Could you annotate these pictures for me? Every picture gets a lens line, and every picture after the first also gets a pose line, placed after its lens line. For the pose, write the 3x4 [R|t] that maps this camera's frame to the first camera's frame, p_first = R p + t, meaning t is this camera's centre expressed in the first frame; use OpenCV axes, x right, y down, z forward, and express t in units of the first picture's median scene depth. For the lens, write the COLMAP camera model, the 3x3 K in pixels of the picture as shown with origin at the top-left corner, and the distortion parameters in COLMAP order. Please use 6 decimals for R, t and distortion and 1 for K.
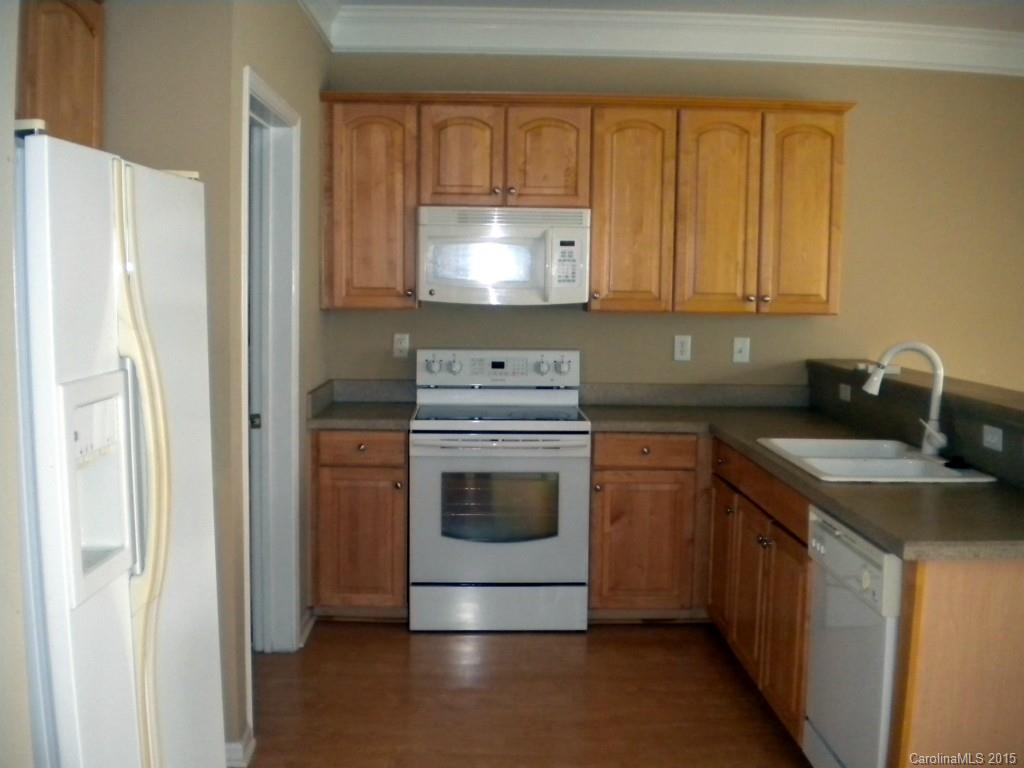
lens RADIAL K [[1091.7, 0, 500.2], [0, 1091.7, 380.1], [0, 0, 1]] dist [-0.053161, -0.227255]
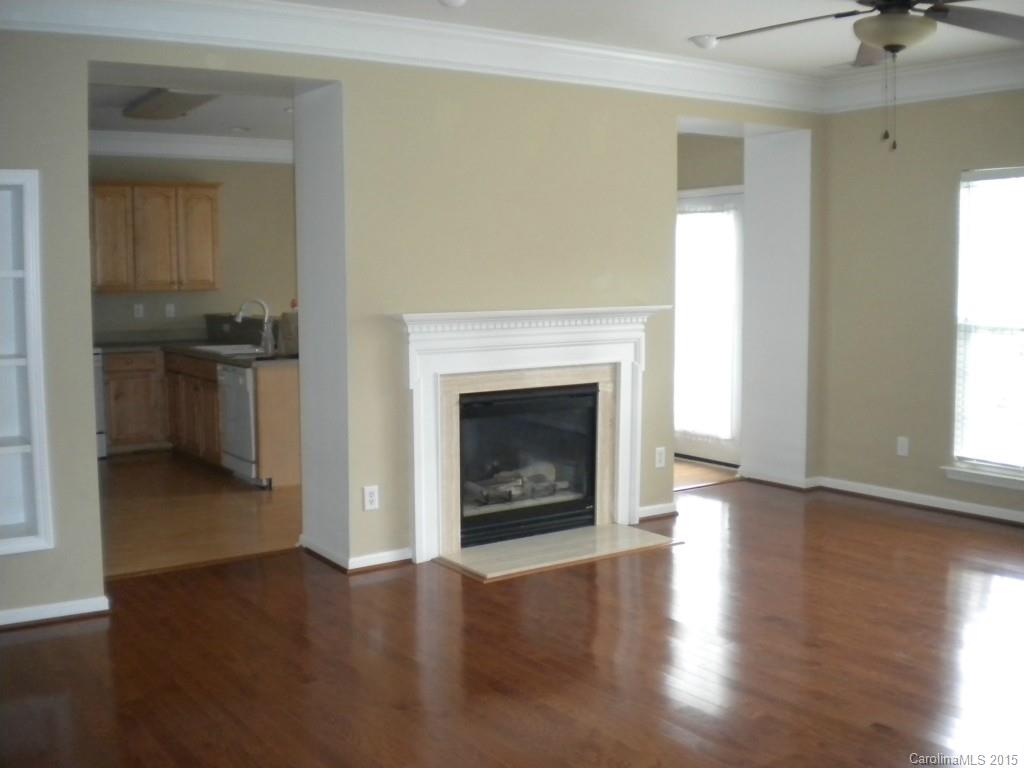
lens RADIAL K [[1091.7, 0, 500.2], [0, 1091.7, 380.1], [0, 0, 1]] dist [-0.053161, -0.227255]
pose [[0.843204, -0.074122, 0.532459, -0.333834], [0.066560, 0.997223, 0.033416, 0.074263], [-0.533458, 0.007264, 0.845796, -0.977386]]
